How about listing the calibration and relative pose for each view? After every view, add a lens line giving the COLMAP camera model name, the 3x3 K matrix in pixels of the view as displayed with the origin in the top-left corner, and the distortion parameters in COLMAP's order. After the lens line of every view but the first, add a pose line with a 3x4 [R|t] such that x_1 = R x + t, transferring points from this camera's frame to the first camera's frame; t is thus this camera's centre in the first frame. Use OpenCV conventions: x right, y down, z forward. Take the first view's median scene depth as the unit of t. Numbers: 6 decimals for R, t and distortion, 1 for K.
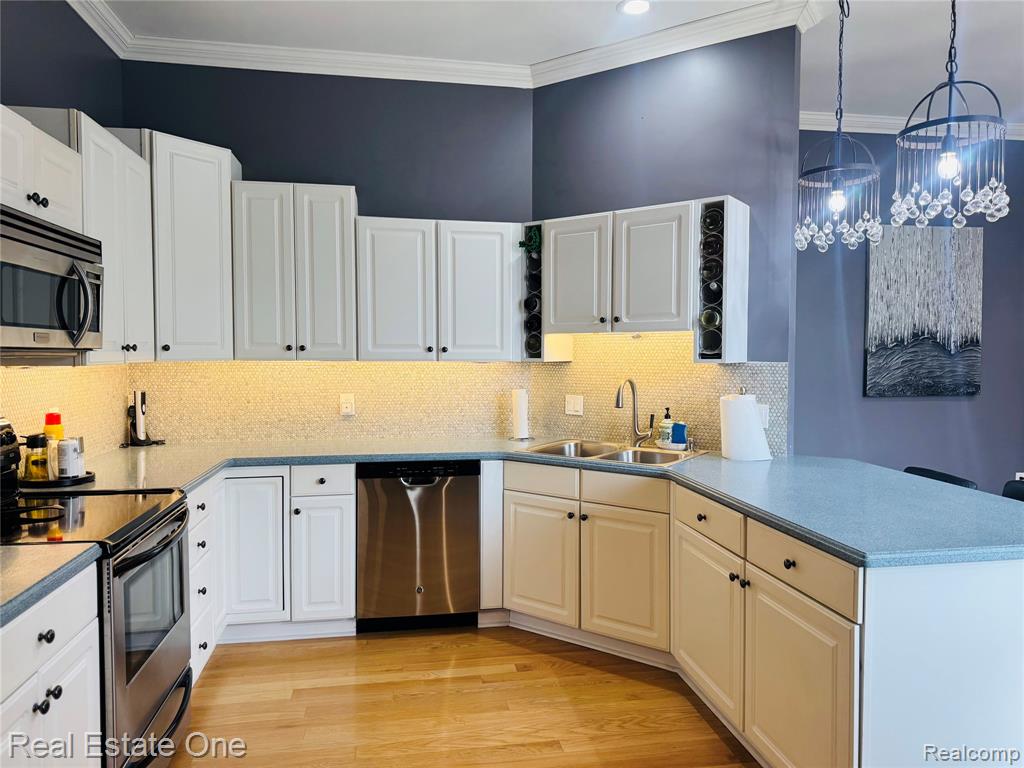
lens RADIAL K [[713.4, 0, 512.0], [0, 713.4, 384.0], [0, 0, 1]] dist [0.107617, -0.183776]
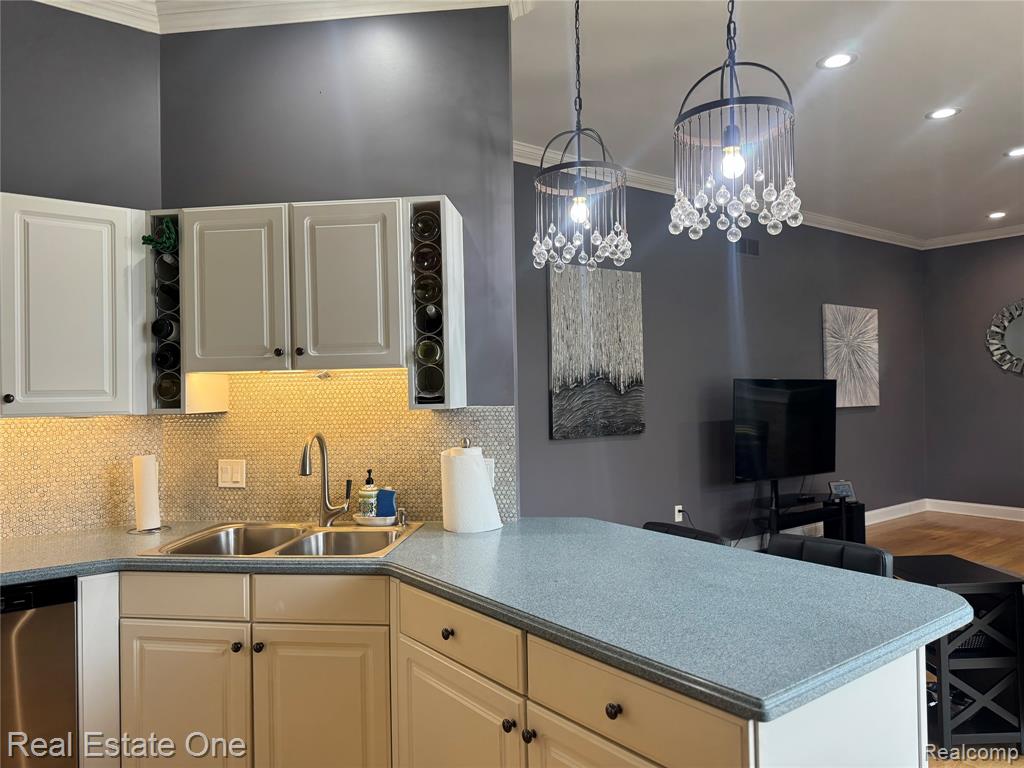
lens RADIAL K [[713.4, 0, 512.0], [0, 713.4, 384.0], [0, 0, 1]] dist [0.107617, -0.183776]
pose [[0.883004, -0.009870, 0.469261, -0.004099], [0.039690, 0.997768, -0.053698, -0.010772], [-0.467684, 0.066040, 0.881425, 0.263642]]
